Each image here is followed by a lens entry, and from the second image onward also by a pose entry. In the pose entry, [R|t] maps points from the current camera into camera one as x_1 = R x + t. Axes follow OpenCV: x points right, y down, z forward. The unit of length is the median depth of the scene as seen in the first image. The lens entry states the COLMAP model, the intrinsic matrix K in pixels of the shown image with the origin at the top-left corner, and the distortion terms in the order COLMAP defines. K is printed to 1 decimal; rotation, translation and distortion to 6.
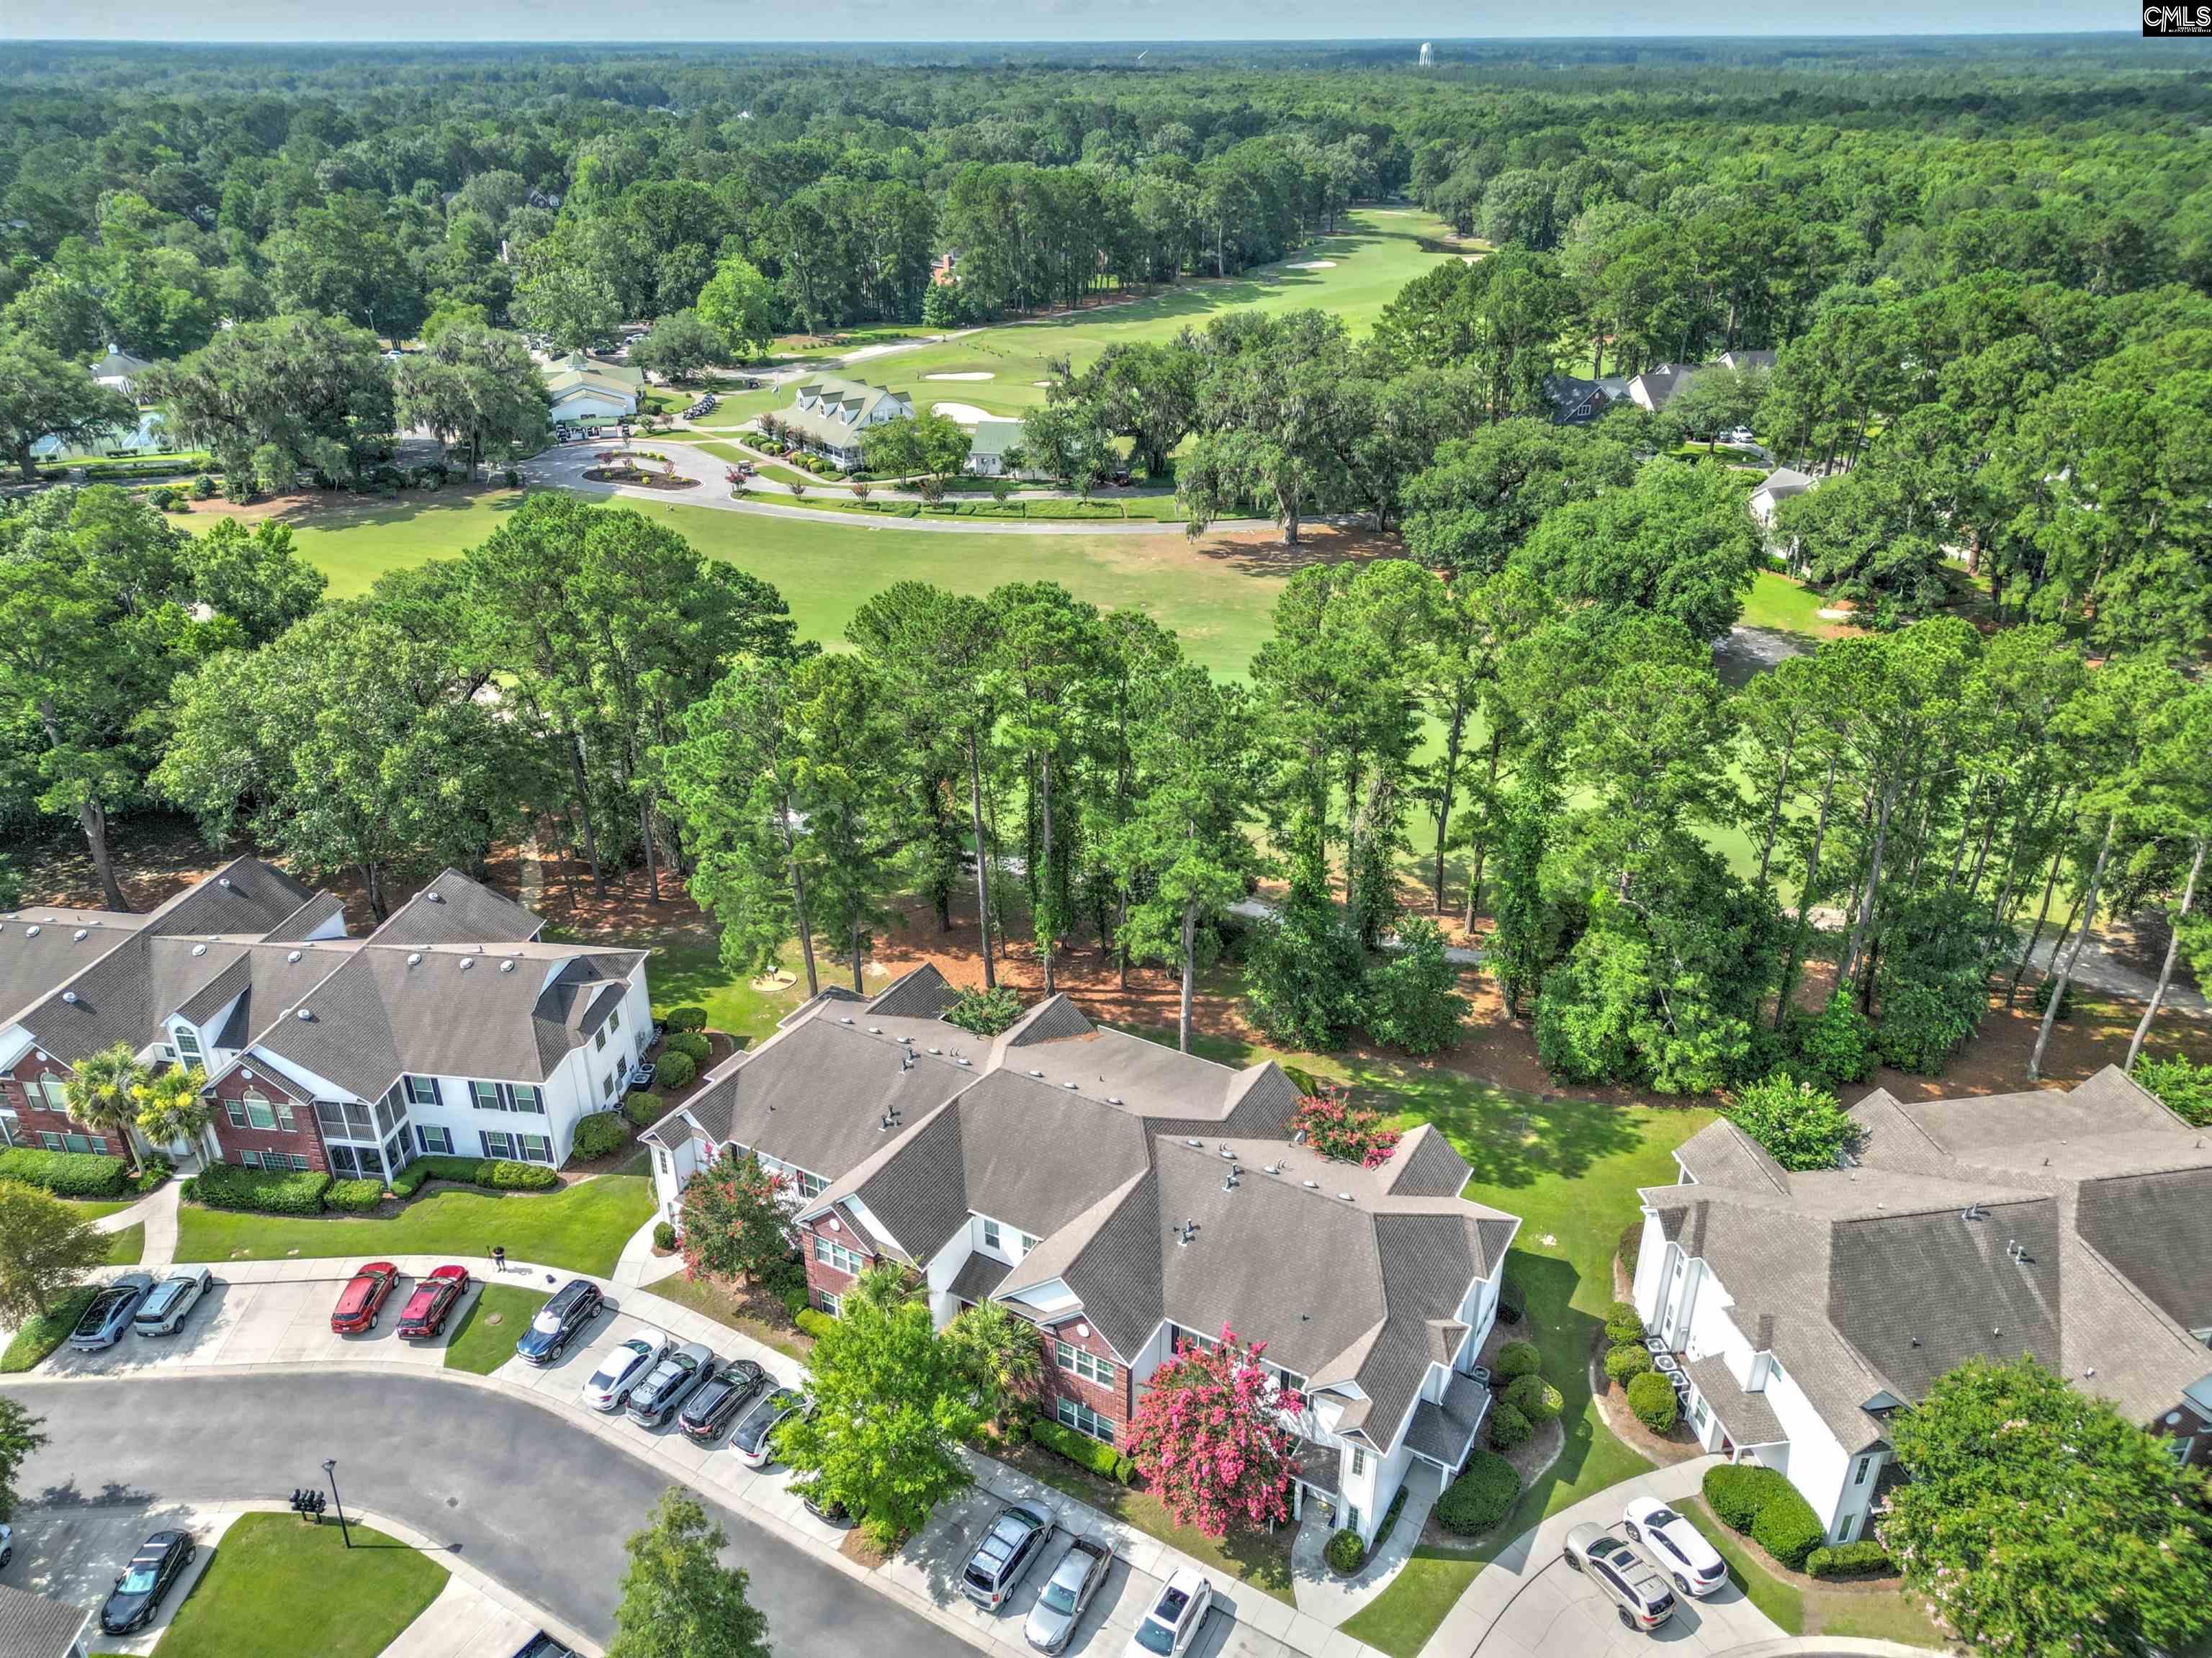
lens RADIAL K [[1537.8, 0, 1099.0], [0, 1537.8, 834.5], [0, 0, 1]] dist [0.072146, -0.078588]
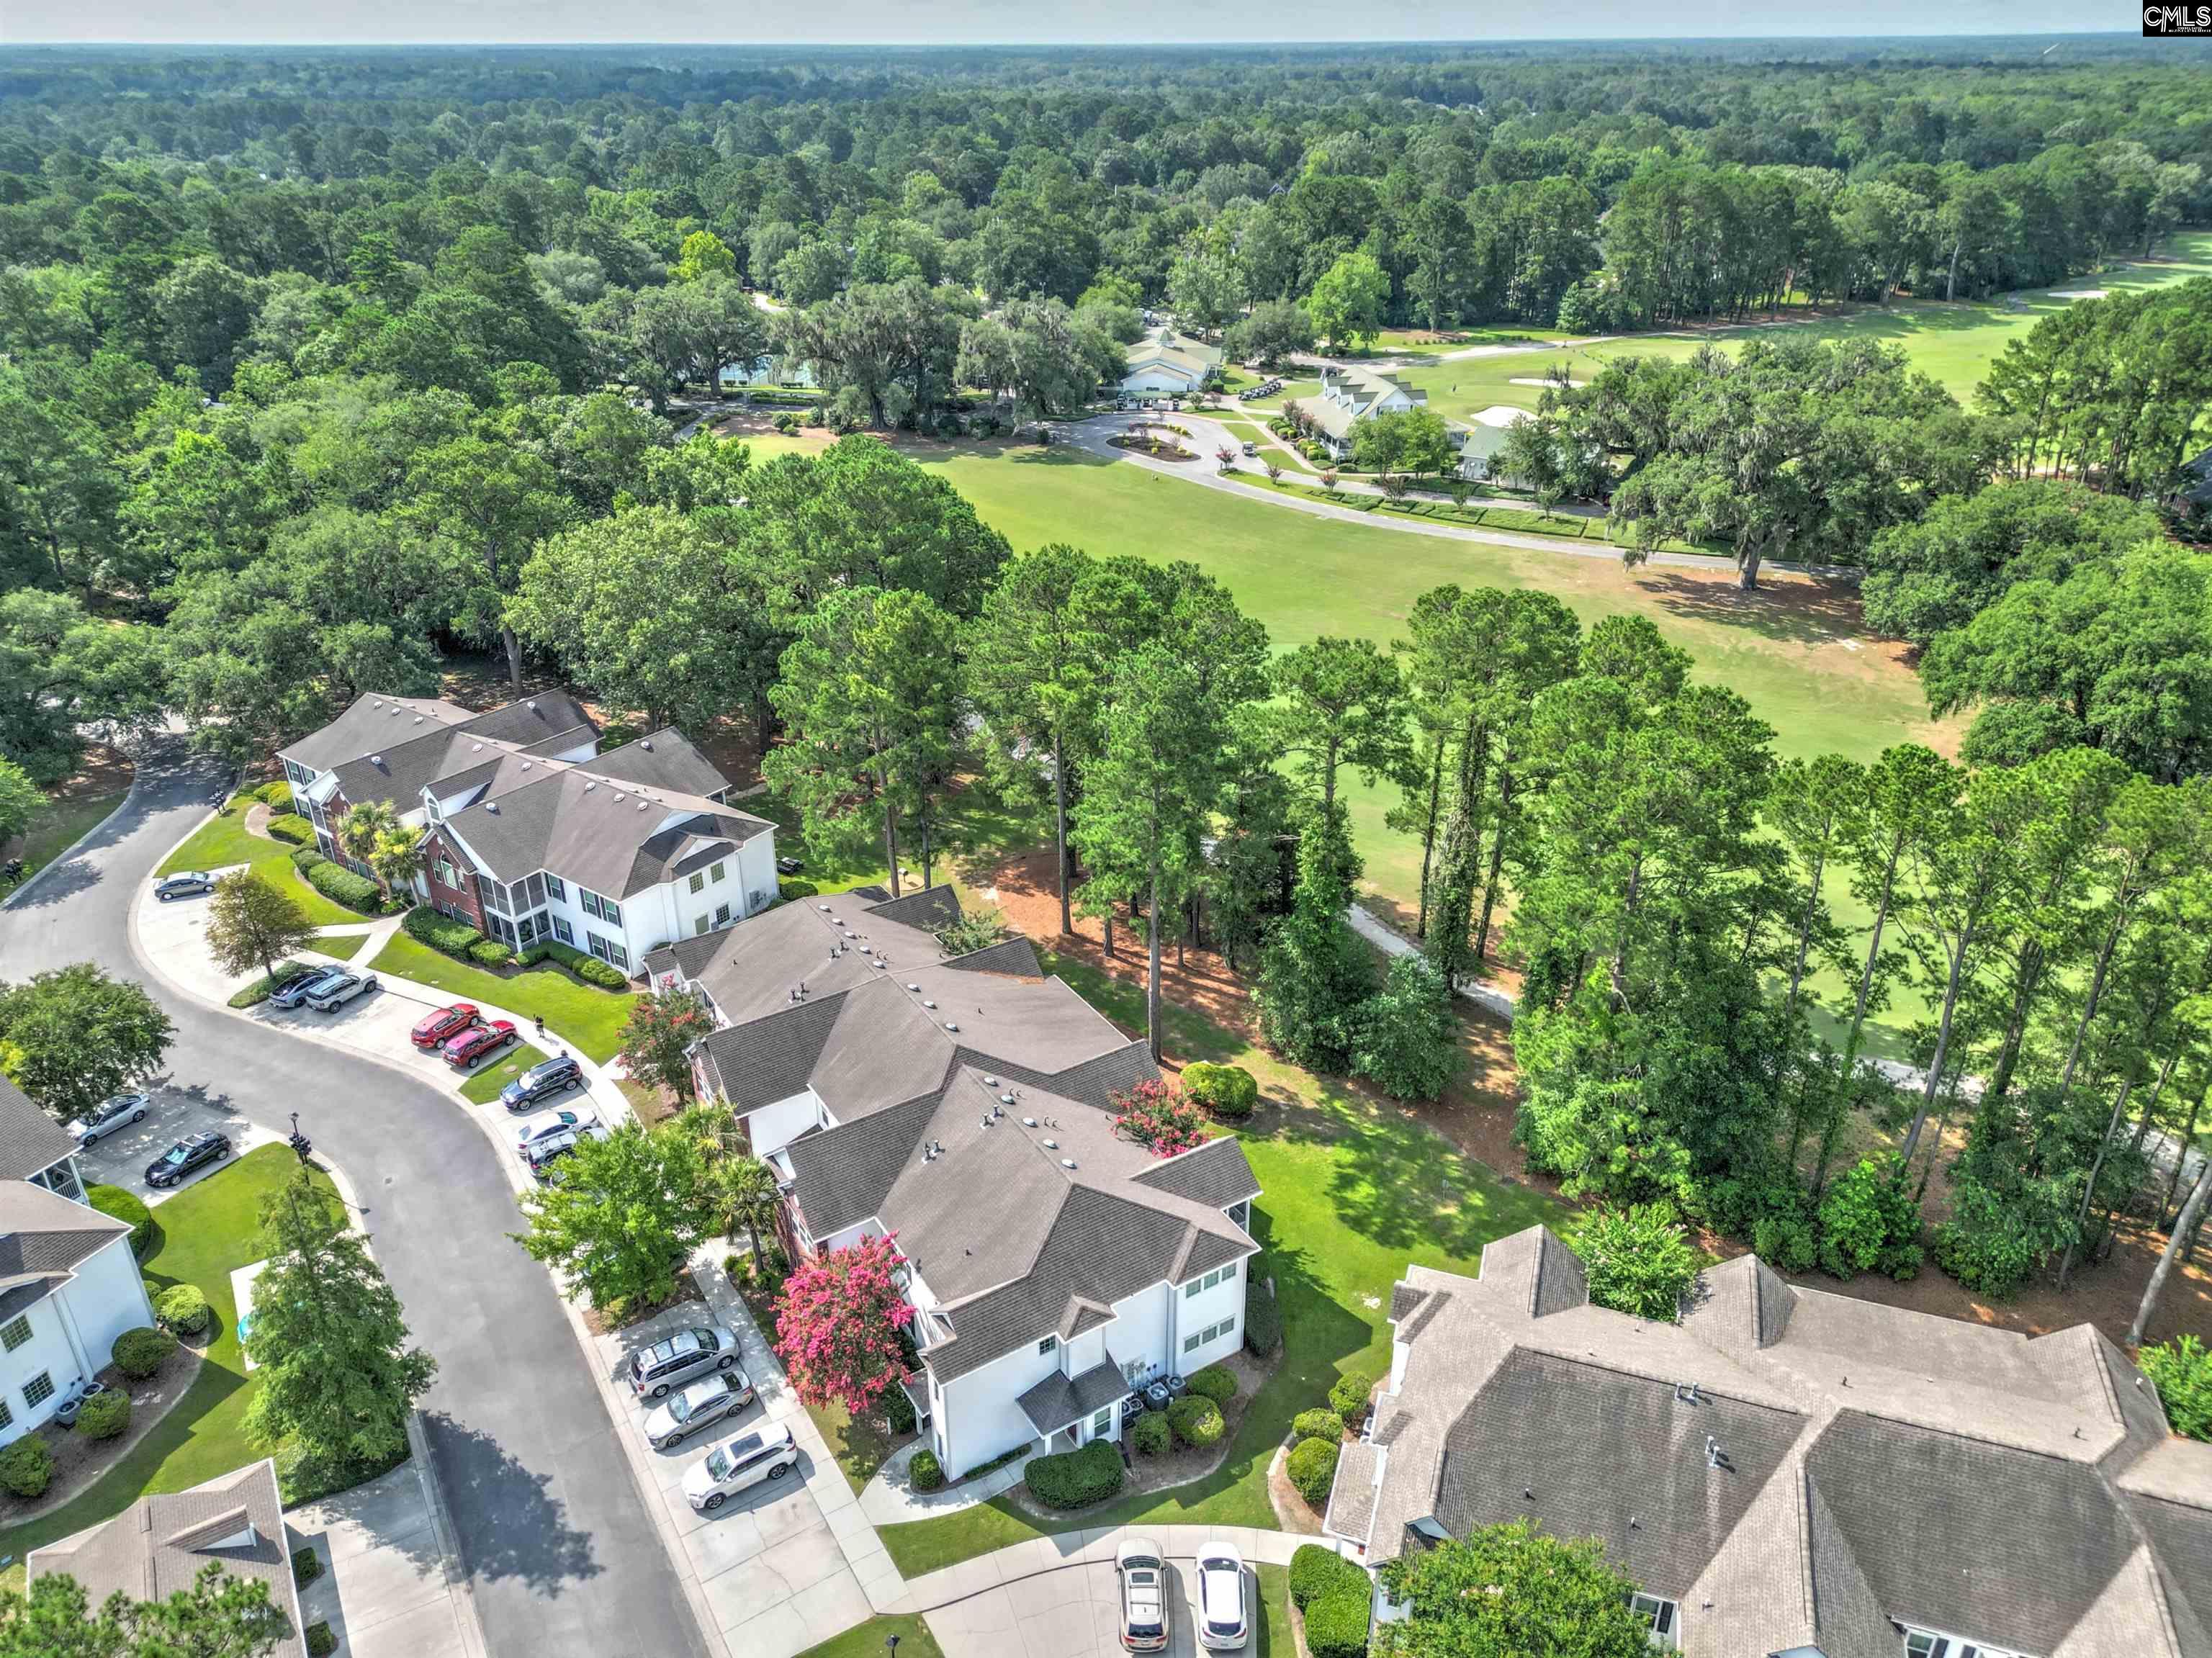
lens RADIAL K [[1537.8, 0, 1099.0], [0, 1537.8, 834.5], [0, 0, 1]] dist [0.072146, -0.078588]
pose [[0.884774, 0.210434, -0.415803, 0.426505], [-0.210025, 0.976550, 0.047318, -0.024557], [0.416010, 0.045463, 0.908223, 0.051069]]
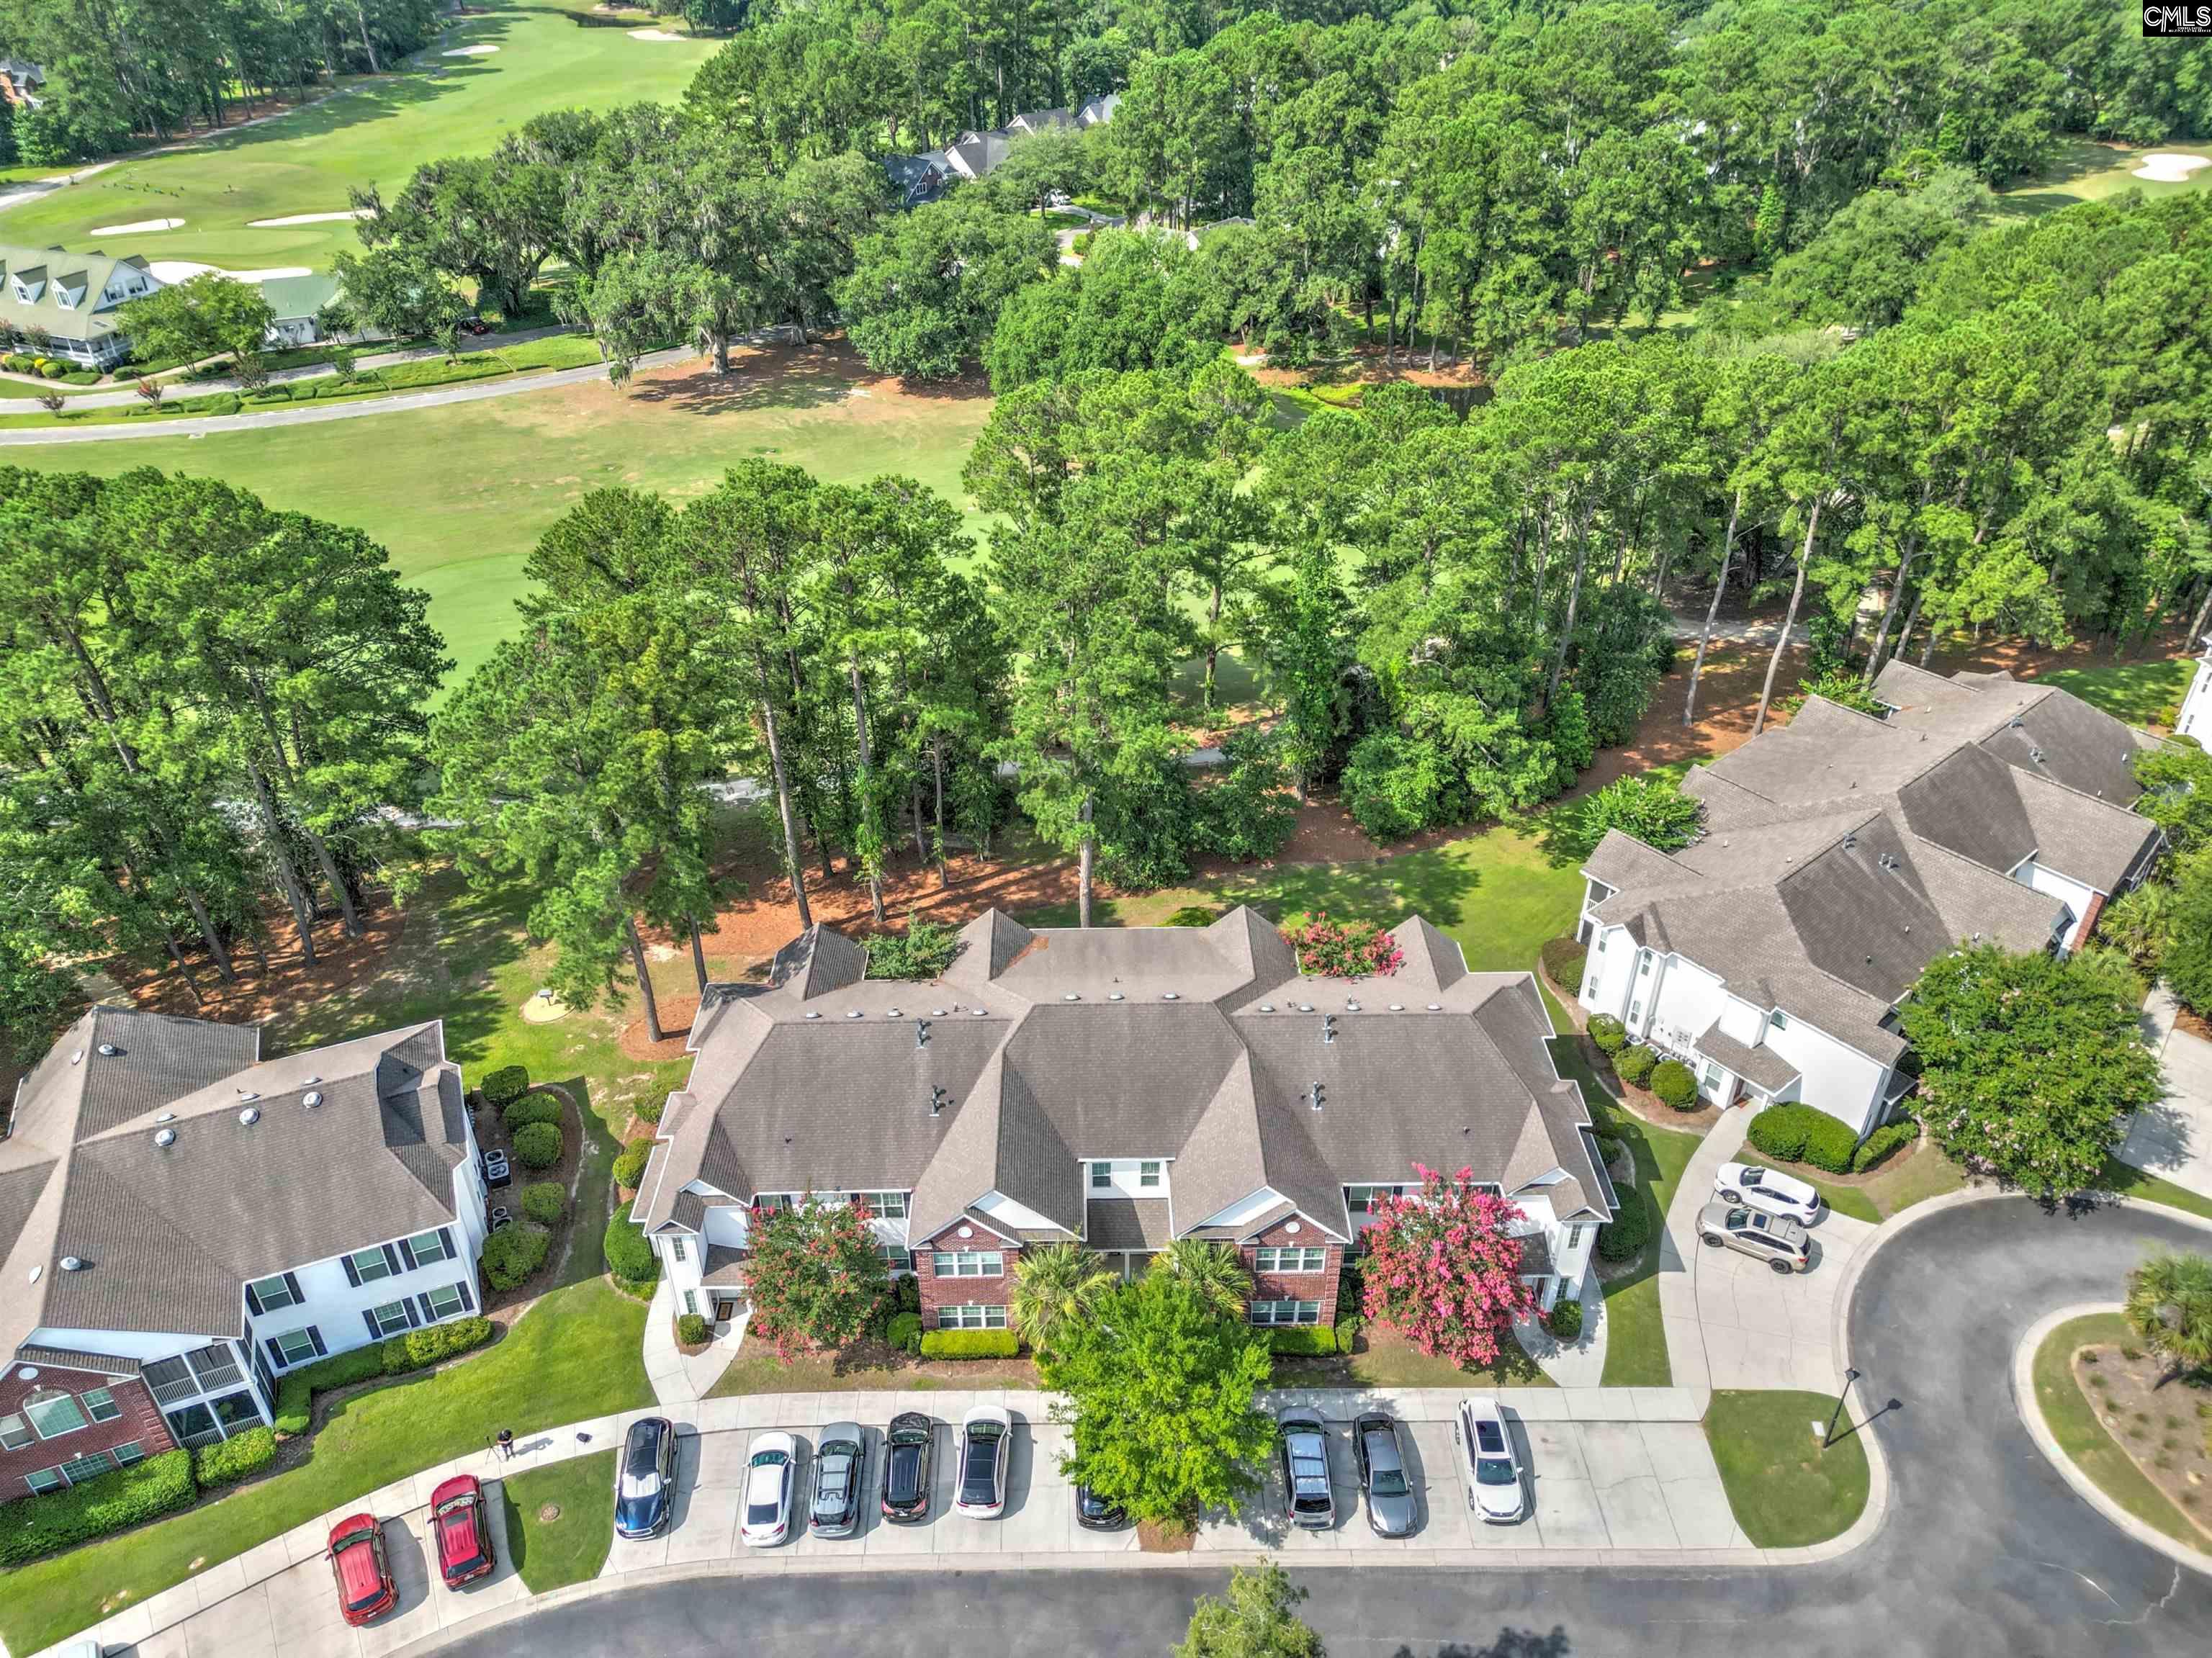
lens RADIAL K [[1537.8, 0, 1099.0], [0, 1537.8, 834.5], [0, 0, 1]] dist [0.072146, -0.078588]
pose [[0.858903, -0.287492, 0.423833, -0.326548], [0.233526, 0.956384, 0.175485, -0.079291], [-0.455798, -0.051749, 0.888578, 0.156068]]
